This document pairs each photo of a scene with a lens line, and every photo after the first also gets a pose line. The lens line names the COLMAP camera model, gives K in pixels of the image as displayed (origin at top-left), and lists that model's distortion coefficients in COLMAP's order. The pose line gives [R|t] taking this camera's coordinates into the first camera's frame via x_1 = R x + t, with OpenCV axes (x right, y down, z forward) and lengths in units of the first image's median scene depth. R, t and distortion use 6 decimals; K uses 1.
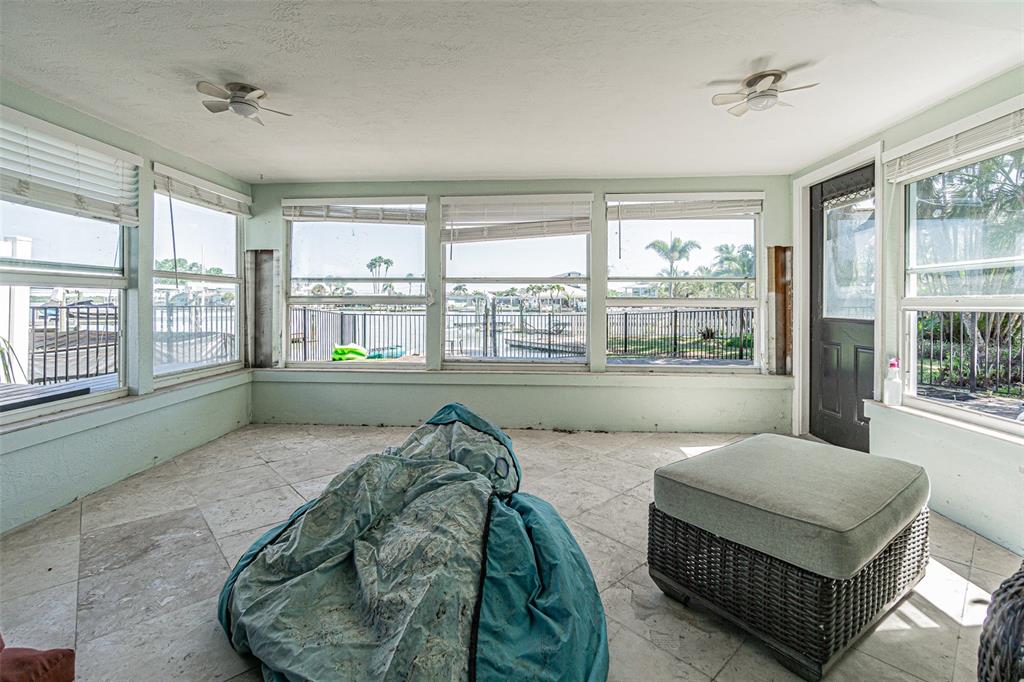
lens RADIAL K [[461.6, 0, 508.8], [0, 461.6, 301.0], [0, 0, 1]] dist [-0.007675, 0.000268]
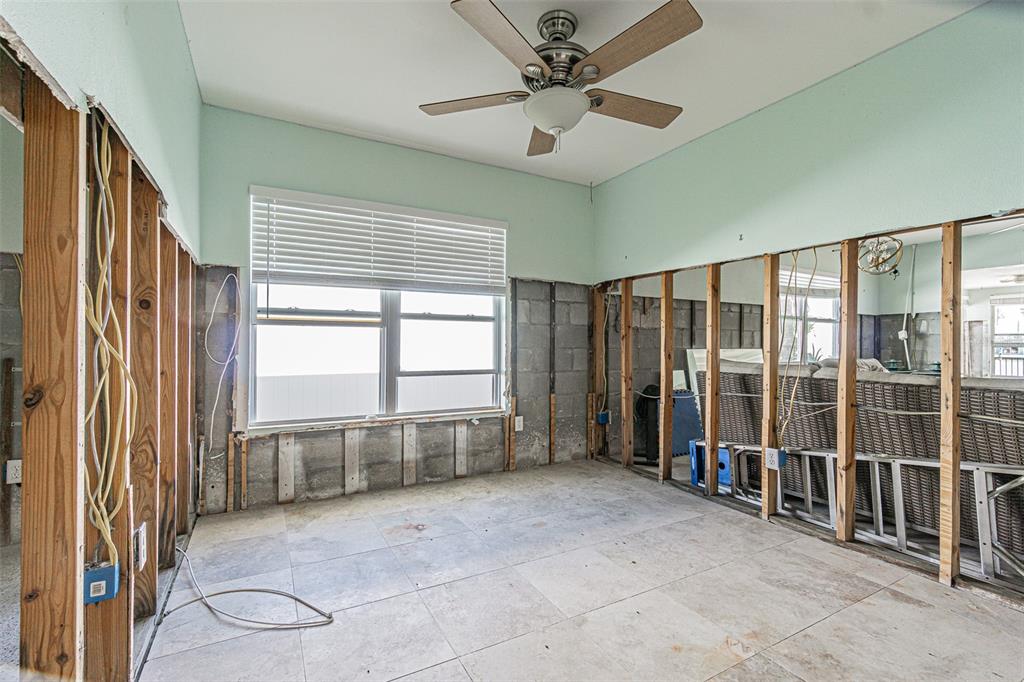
lens RADIAL K [[461.6, 0, 511.8], [0, 461.6, 343.5], [0, 0, 1]] dist [-0.007675, 0.000268]
pose [[0.513529, -0.006747, -0.858046, 0.163414], [0.000786, 0.999972, -0.007392, 0.005108], [0.858072, 0.003121, 0.513520, -1.851872]]
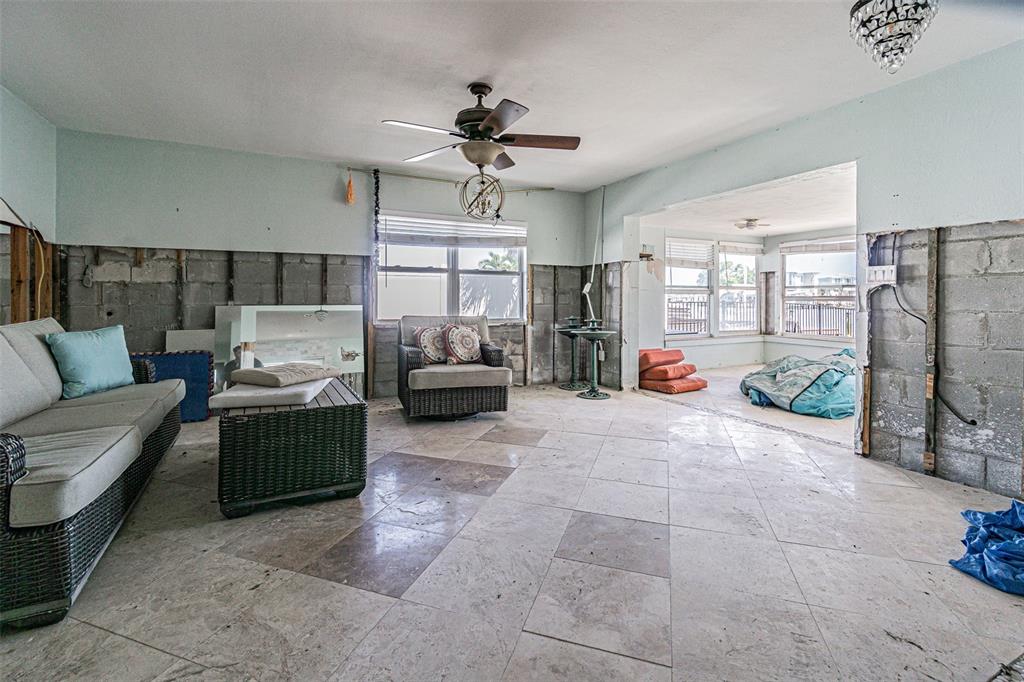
lens RADIAL K [[461.6, 0, 499.1], [0, 461.6, 300.8], [0, 0, 1]] dist [-0.007675, 0.000268]
pose [[0.470803, 0.001336, -0.882237, 0.593982], [0.002205, 0.999994, 0.002691, -0.000723], [0.882236, -0.003212, 0.470797, -0.842591]]
